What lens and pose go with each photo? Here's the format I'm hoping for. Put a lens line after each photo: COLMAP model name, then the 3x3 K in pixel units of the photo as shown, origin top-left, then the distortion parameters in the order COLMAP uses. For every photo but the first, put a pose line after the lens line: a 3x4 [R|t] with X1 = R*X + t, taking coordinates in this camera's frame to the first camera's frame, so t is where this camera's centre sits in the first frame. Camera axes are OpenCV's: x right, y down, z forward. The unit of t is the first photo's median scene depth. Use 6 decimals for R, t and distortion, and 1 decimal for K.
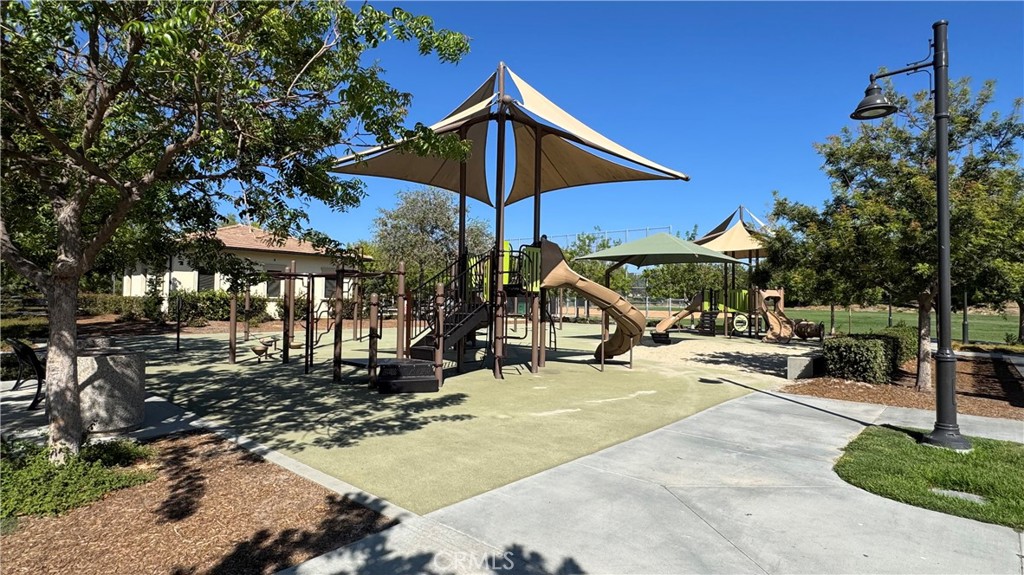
lens RADIAL K [[526.6, 0, 515.3], [0, 526.6, 279.5], [0, 0, 1]] dist [0.001035, 0.000156]
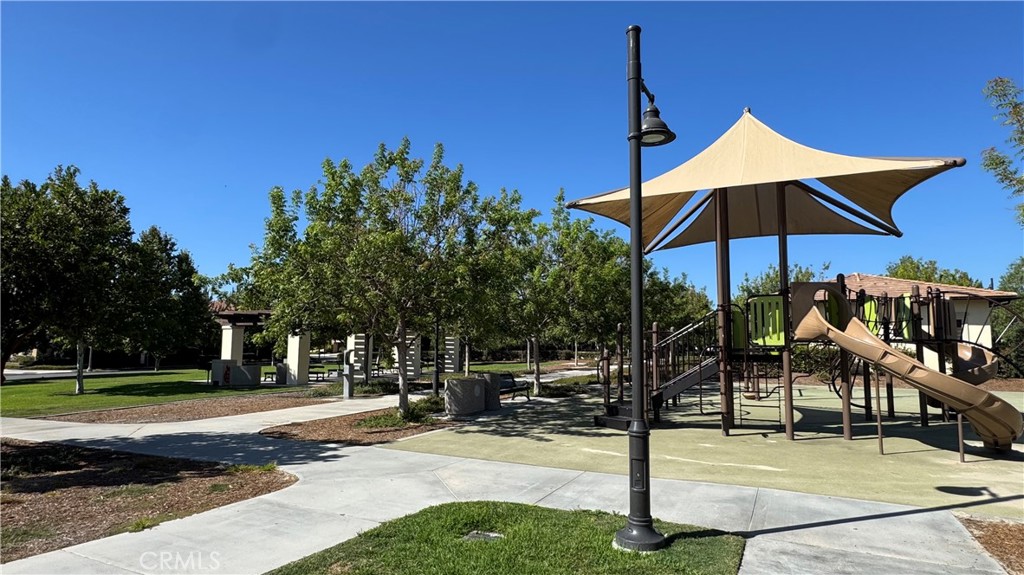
lens RADIAL K [[579.9, 0, 509.8], [0, 579.9, 281.4], [0, 0, 1]] dist [0.003416, -0.001144]
pose [[0.269942, -0.115029, -0.955981, 0.377314], [0.038748, 0.993332, -0.108582, 0.002240], [0.962097, -0.007731, 0.272599, 0.131066]]
